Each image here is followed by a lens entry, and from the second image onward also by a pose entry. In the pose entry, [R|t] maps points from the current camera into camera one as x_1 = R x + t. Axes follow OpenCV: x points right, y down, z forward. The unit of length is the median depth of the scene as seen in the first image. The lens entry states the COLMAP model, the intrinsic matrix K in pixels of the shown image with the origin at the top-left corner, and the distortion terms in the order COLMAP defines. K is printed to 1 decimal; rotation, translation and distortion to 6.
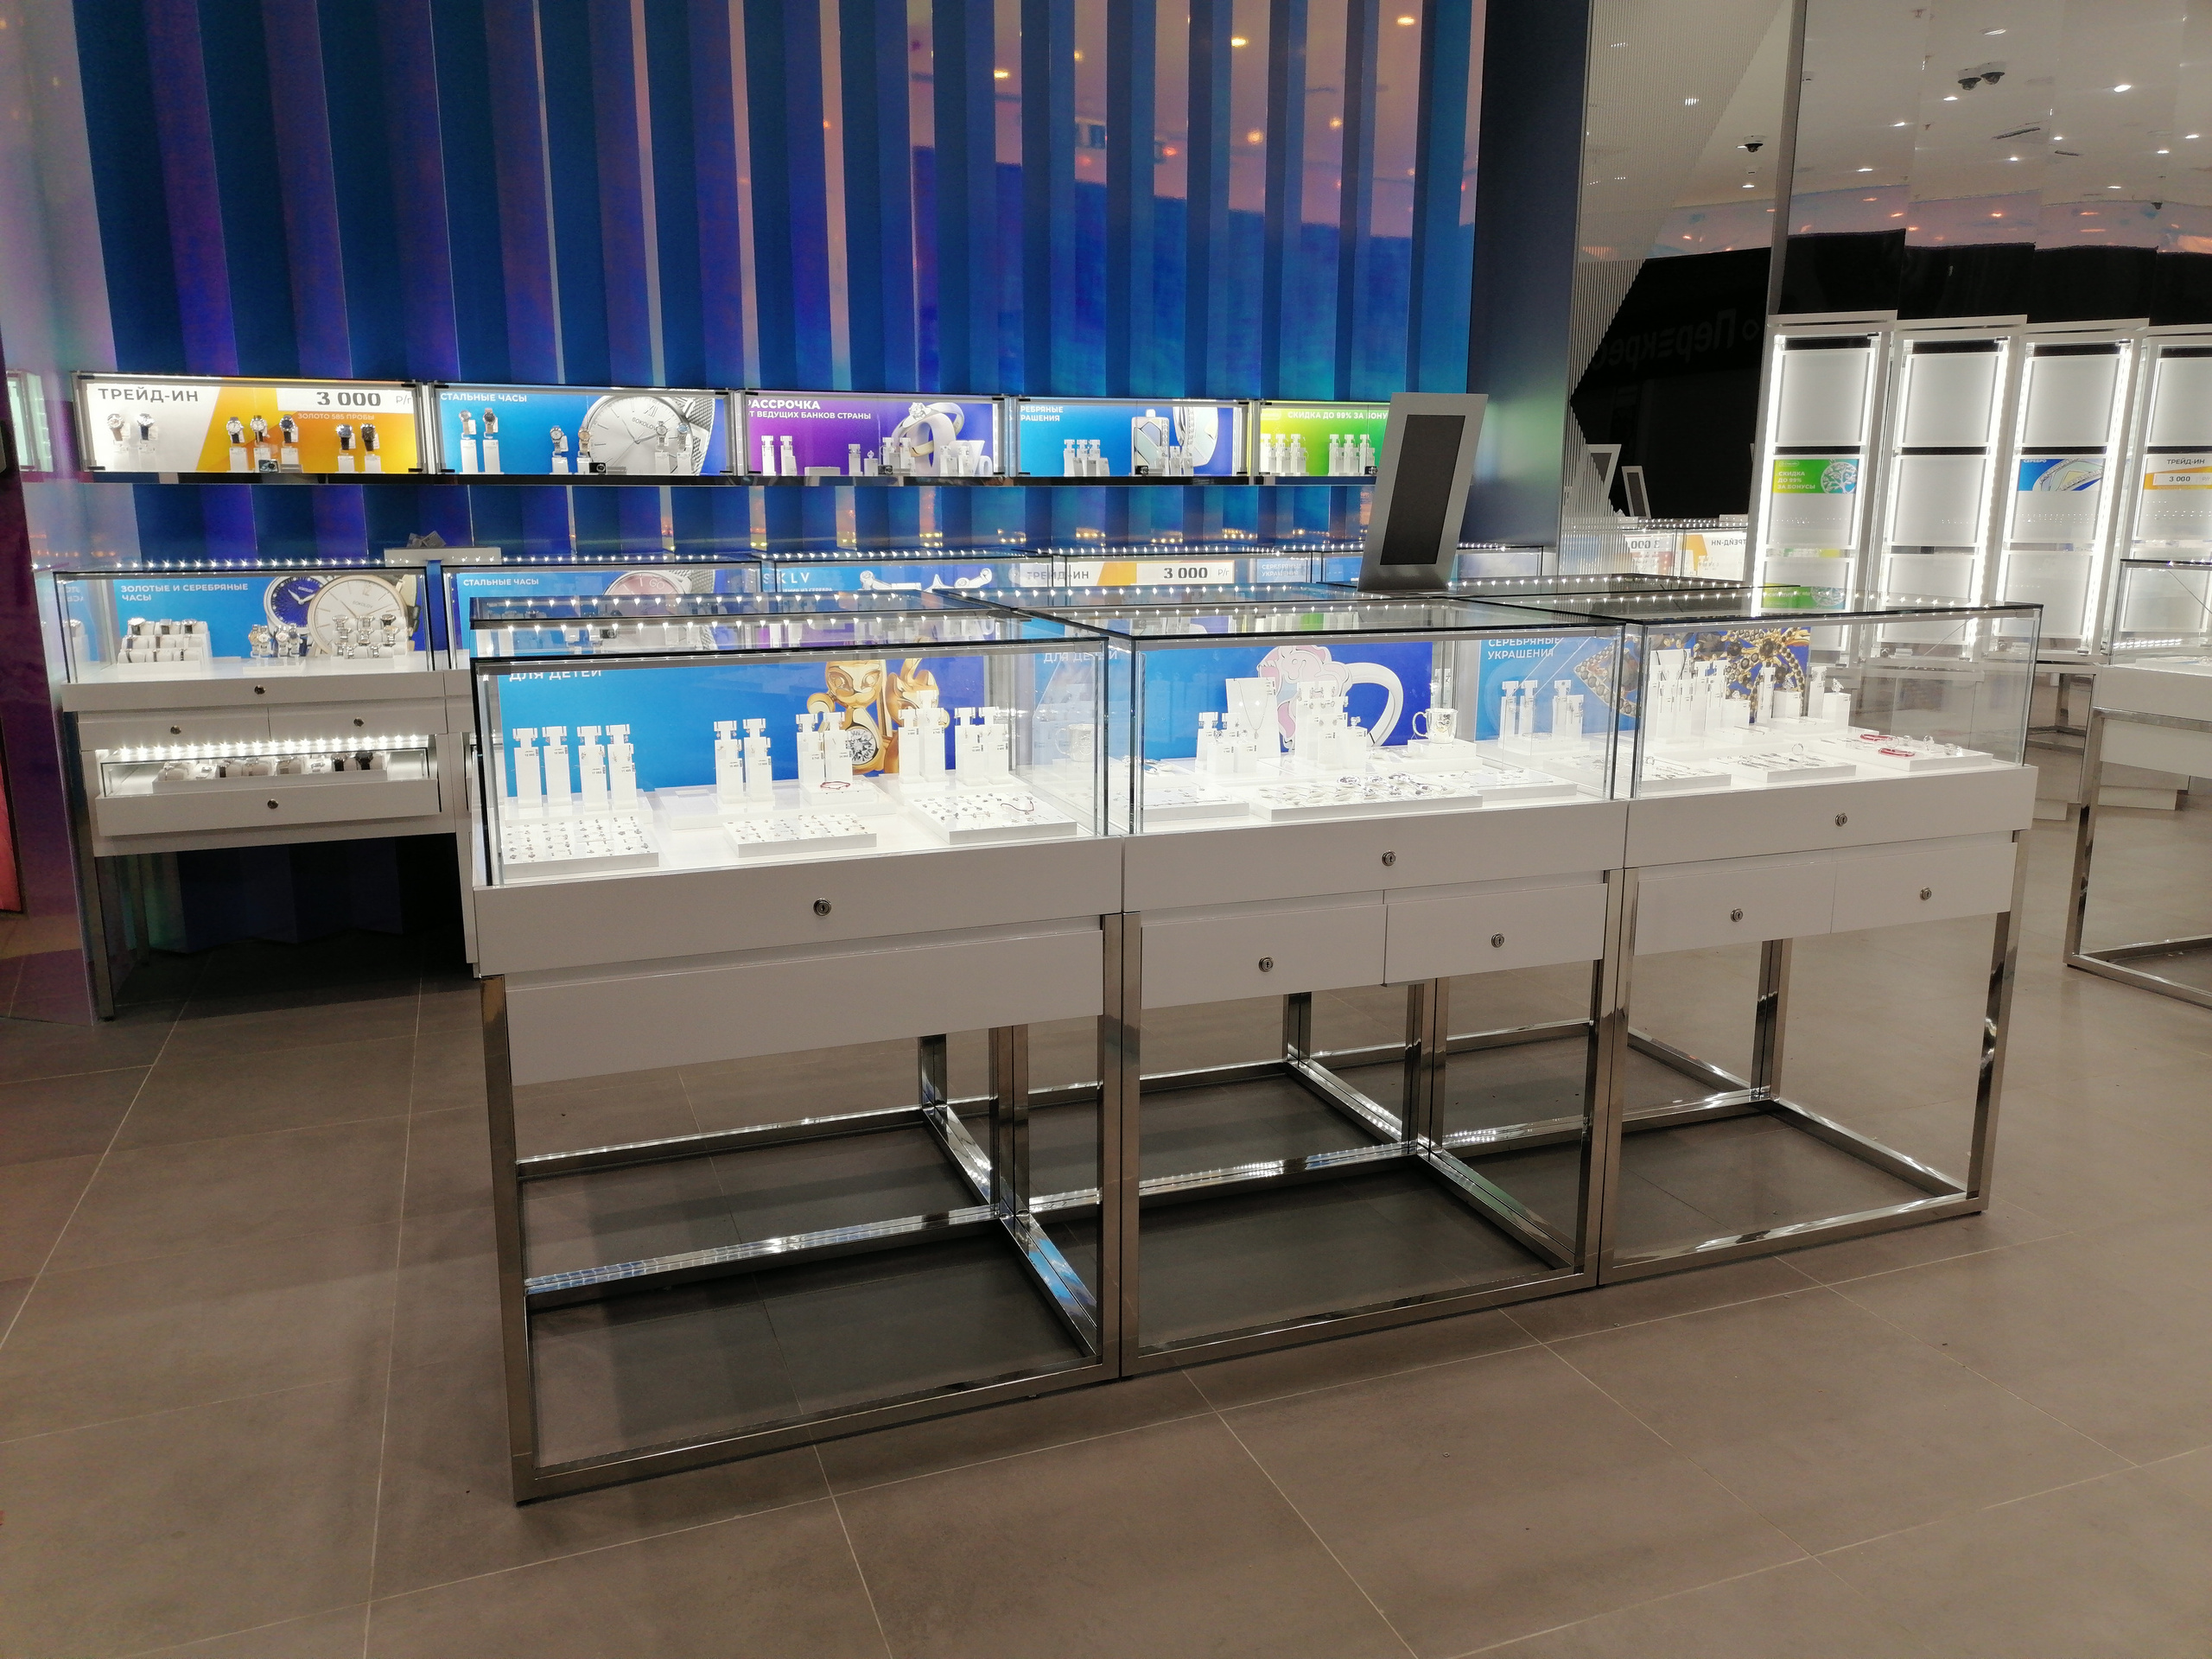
lens RADIAL K [[1657.0, 0, 1099.6], [0, 1657.0, 824.9], [0, 0, 1]] dist [0.045138, -0.023434]
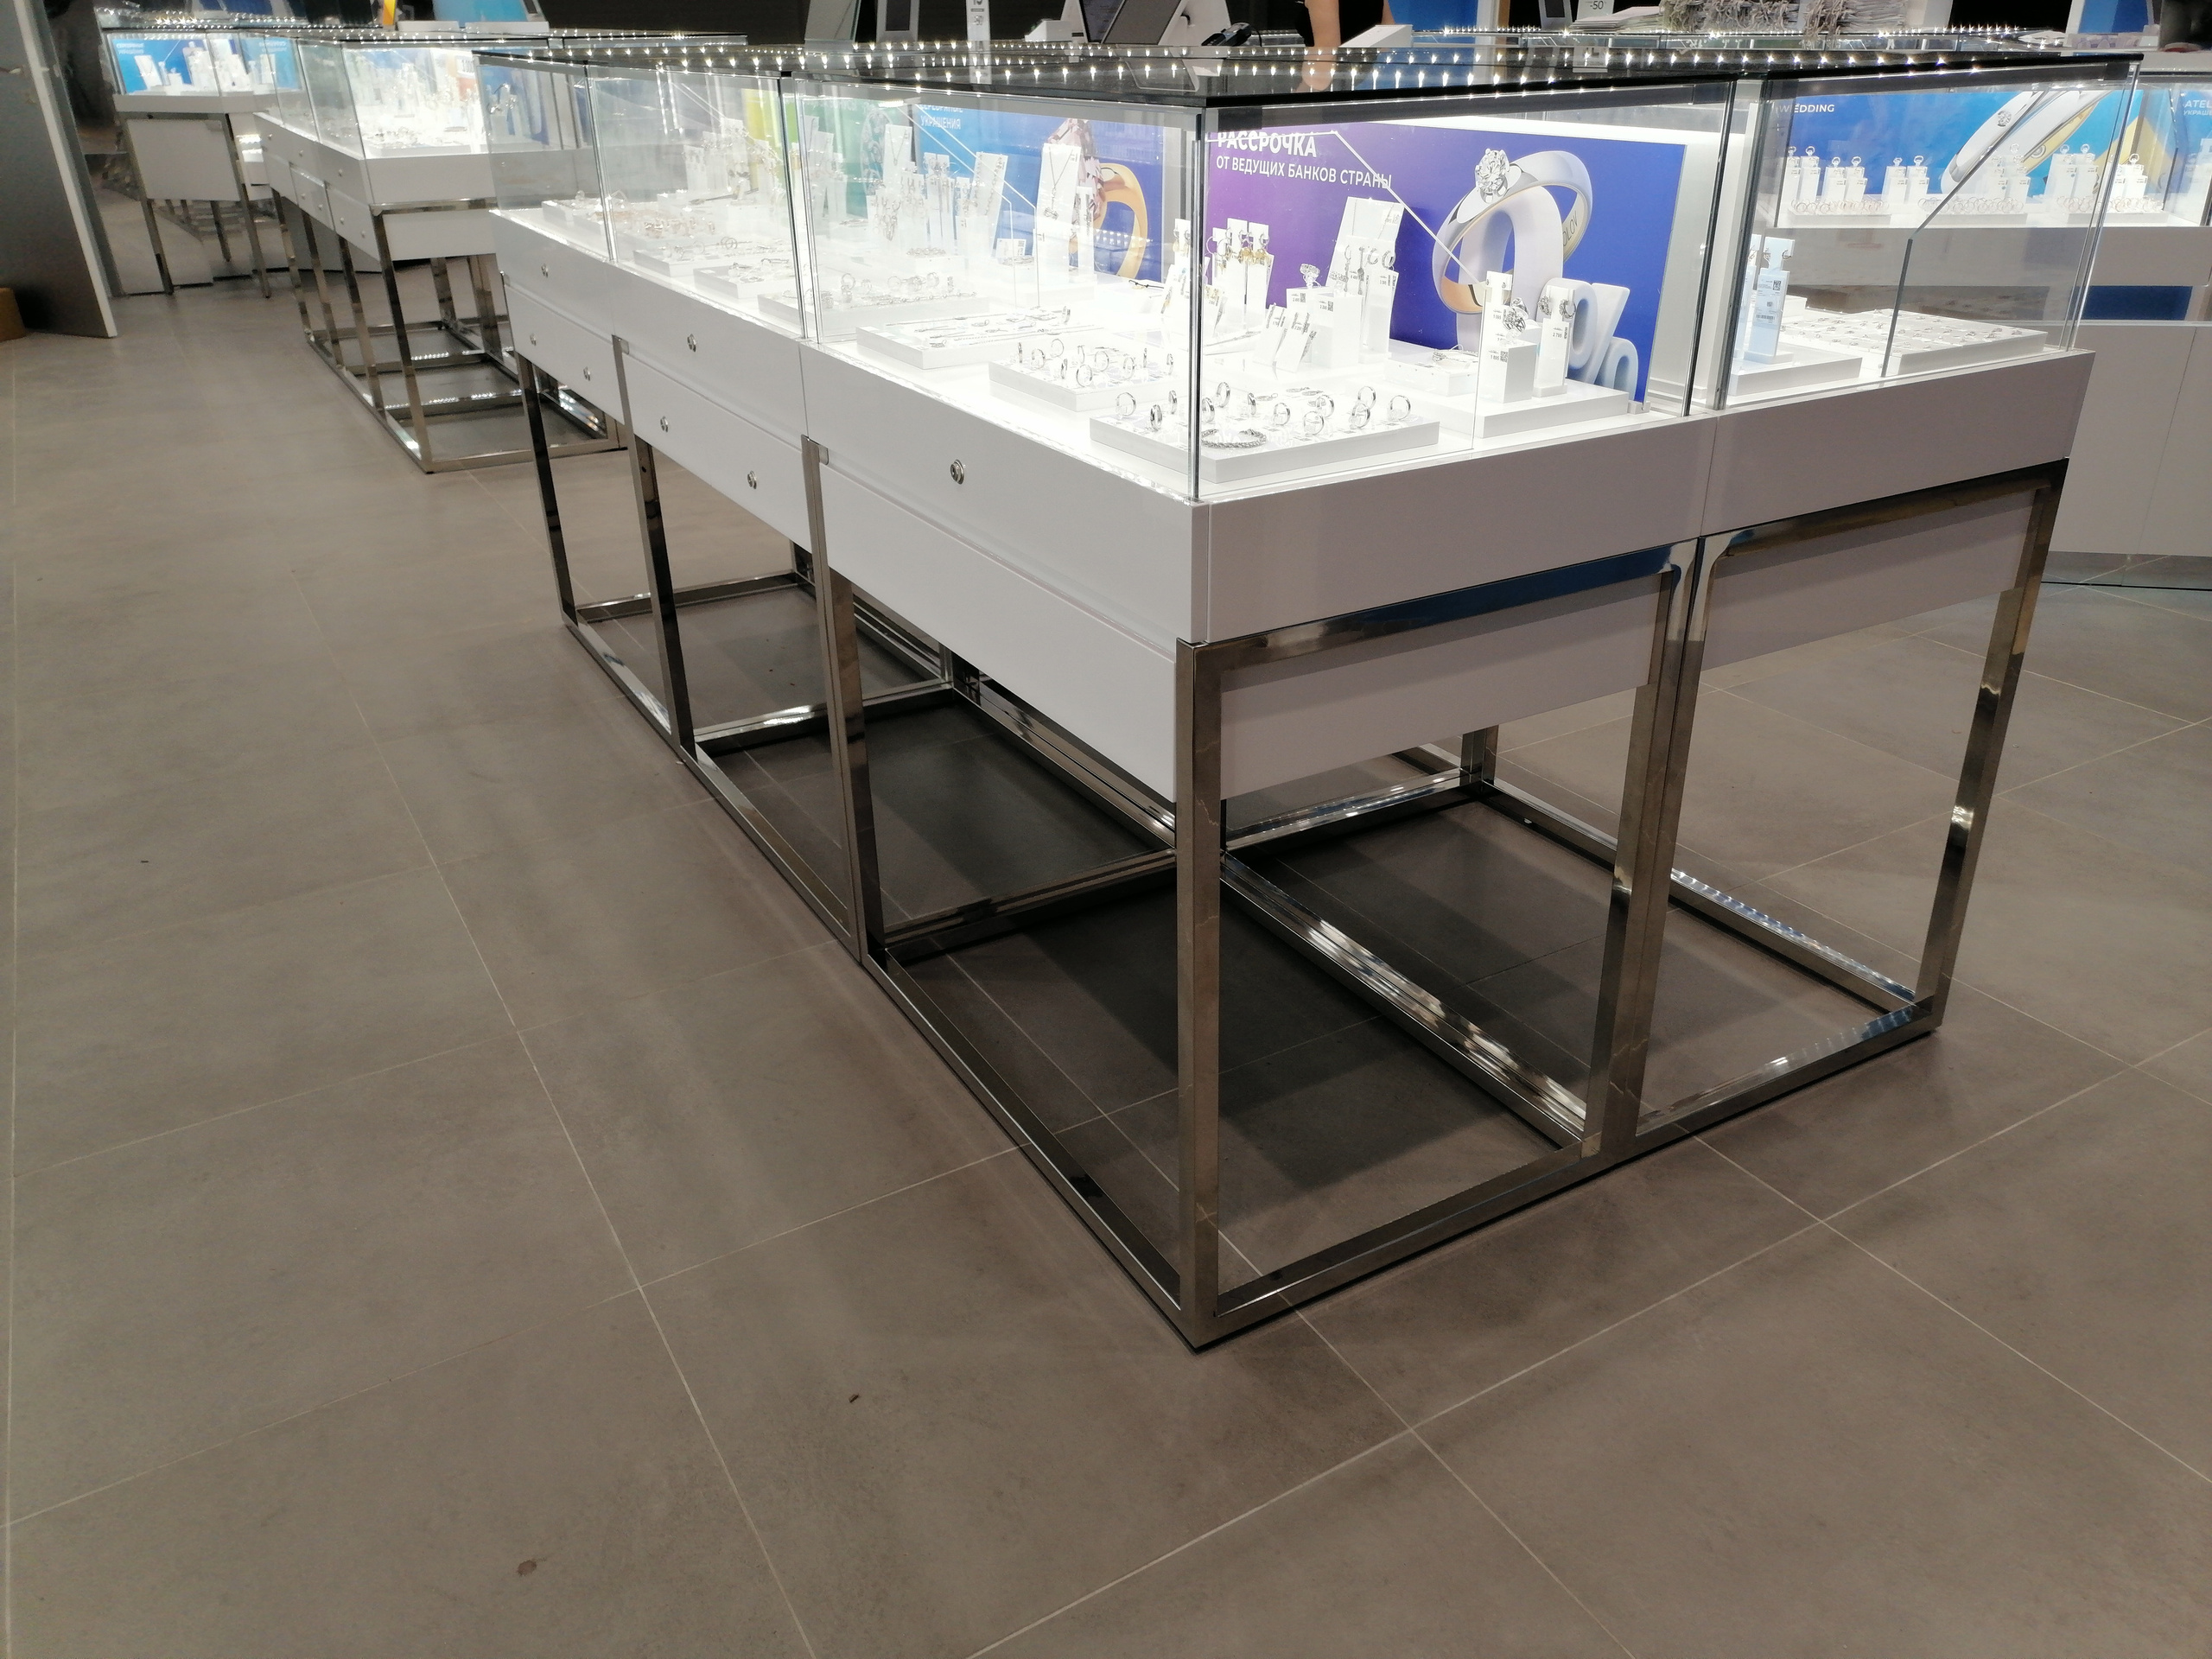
lens RADIAL K [[1657.0, 0, 1100.6], [0, 1657.0, 836.6], [0, 0, 1]] dist [0.045138, -0.023434]
pose [[-0.159386, -0.436462, 0.885492, -0.413673], [0.215807, 0.859861, 0.462673, -0.089875], [-0.963340, 0.264839, -0.042858, 0.571737]]
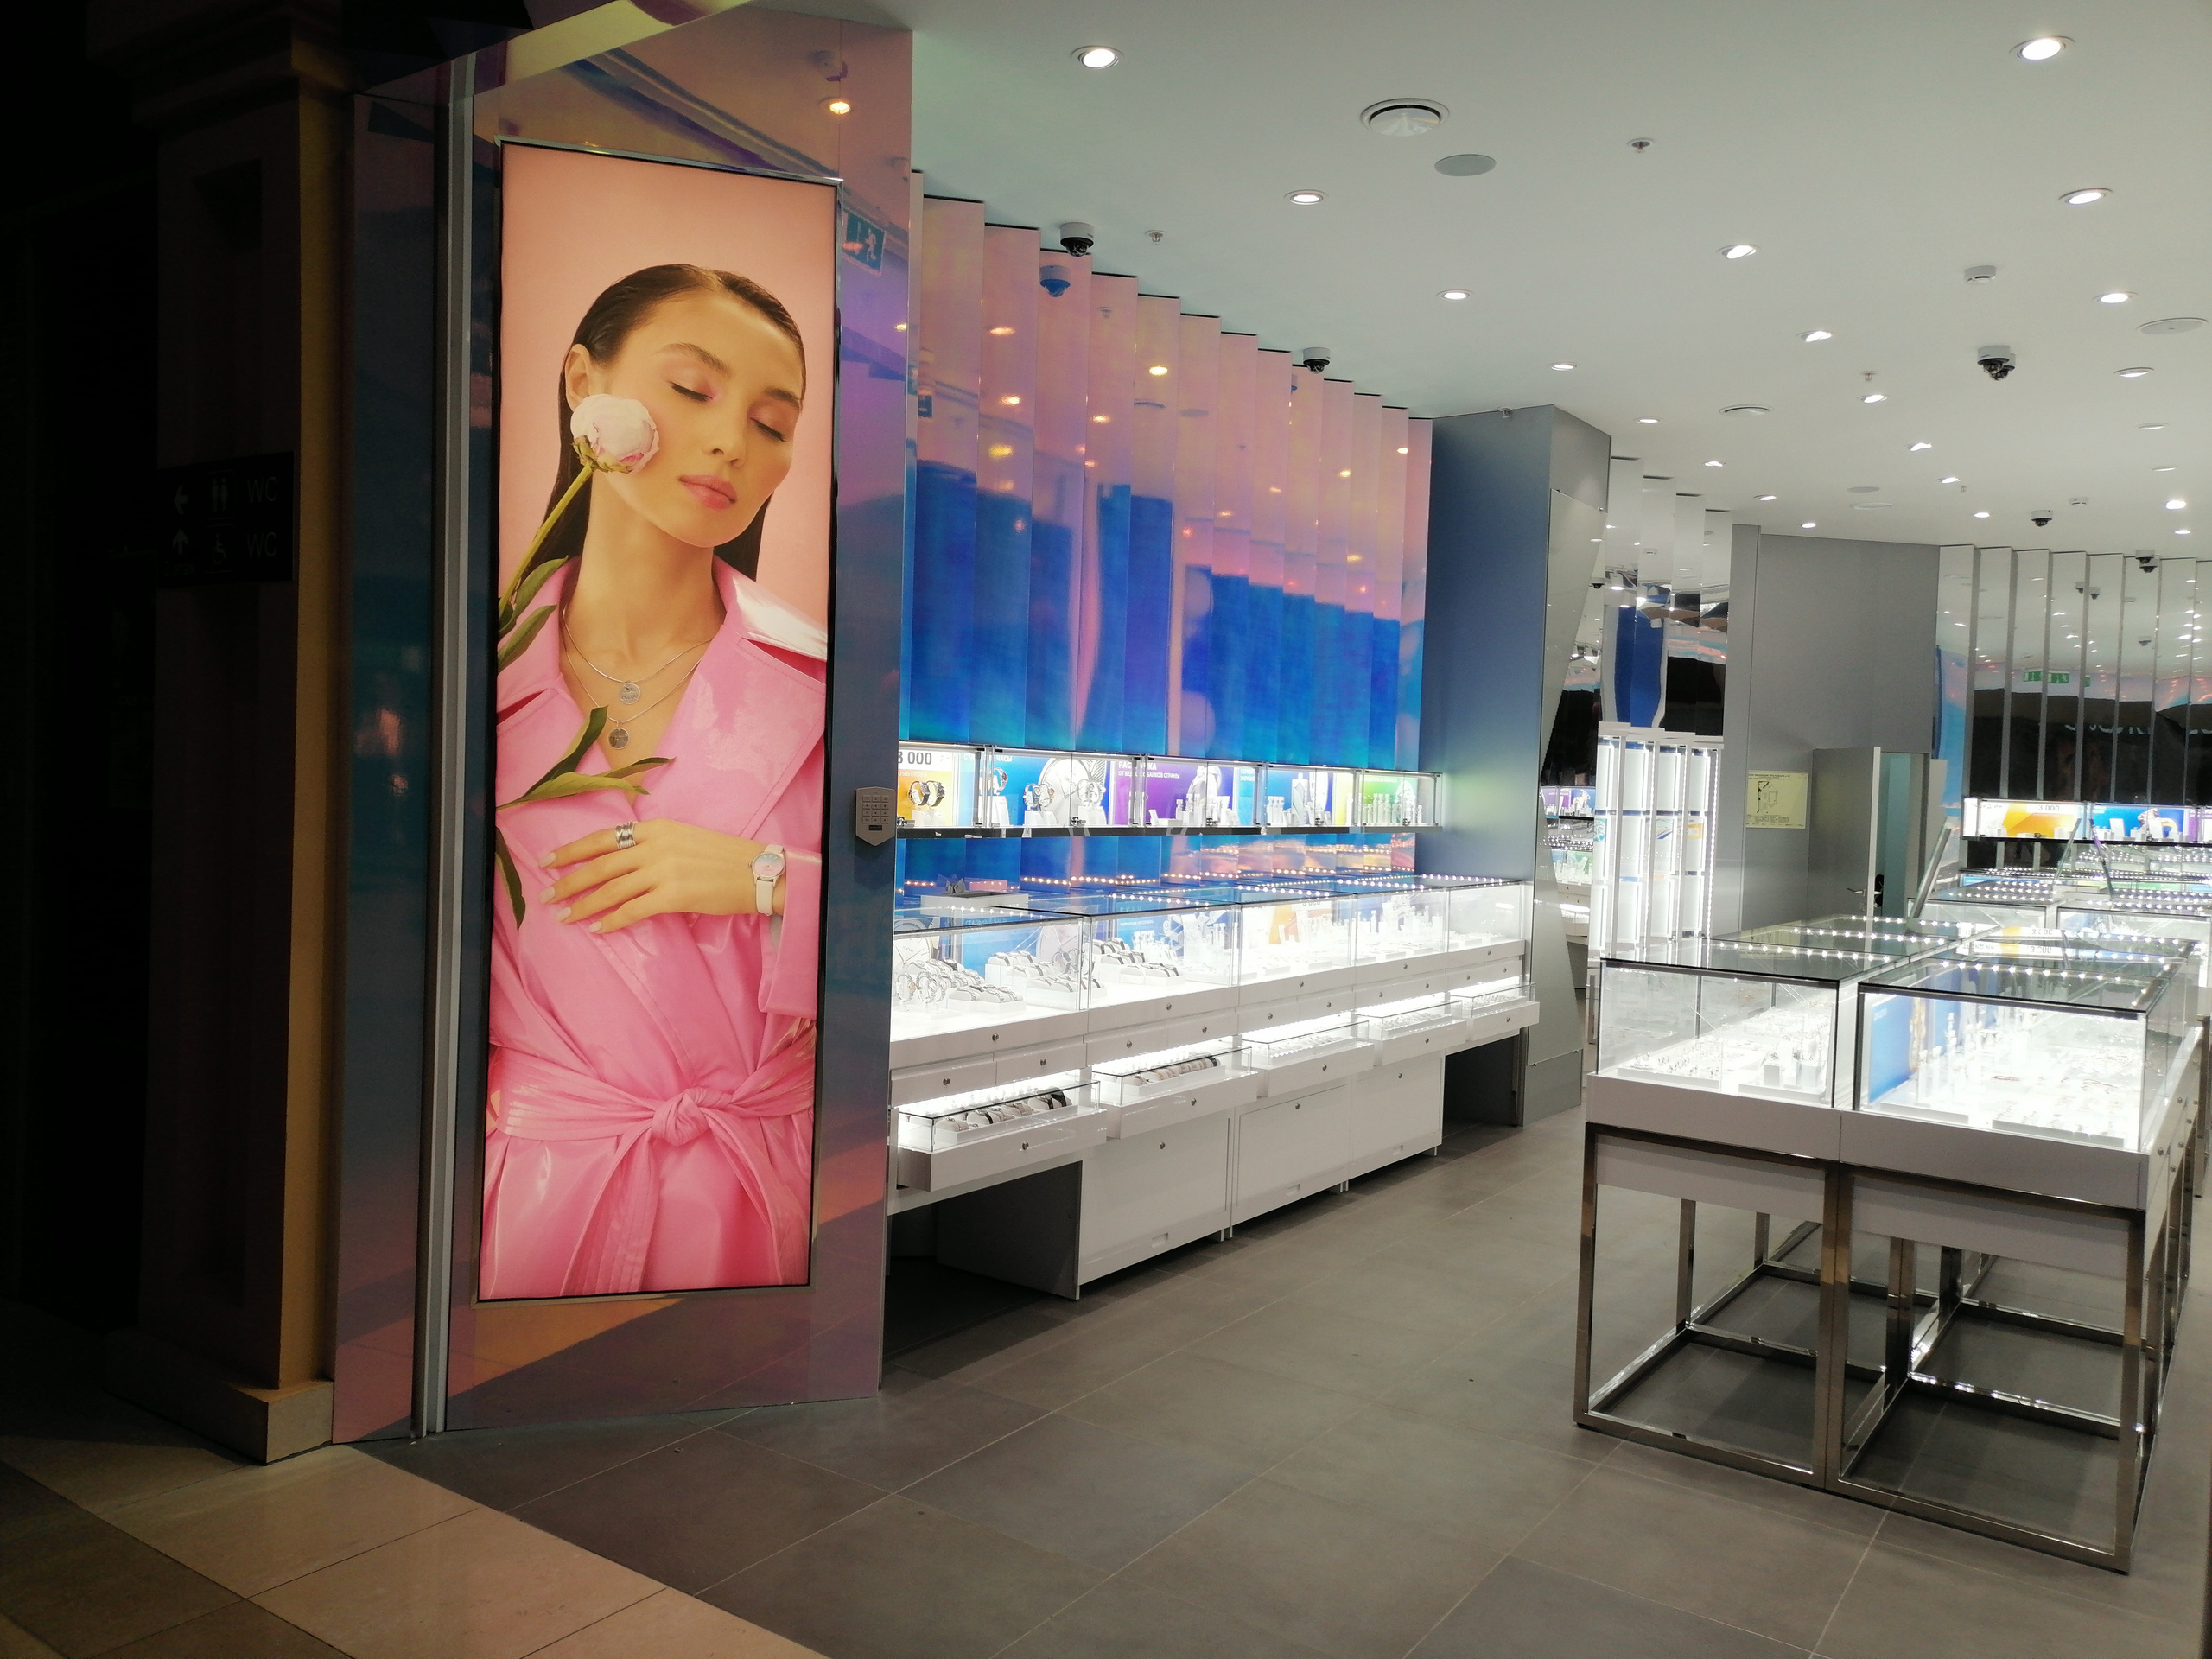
lens RADIAL K [[1657.0, 0, 1100.8], [0, 1657.0, 814.2], [0, 0, 1]] dist [0.045138, -0.023434]
pose [[0.826036, 0.018266, 0.563321, -0.763343], [0.079950, 0.985570, -0.149195, -0.042376], [-0.557918, 0.168278, 0.812656, 0.067036]]
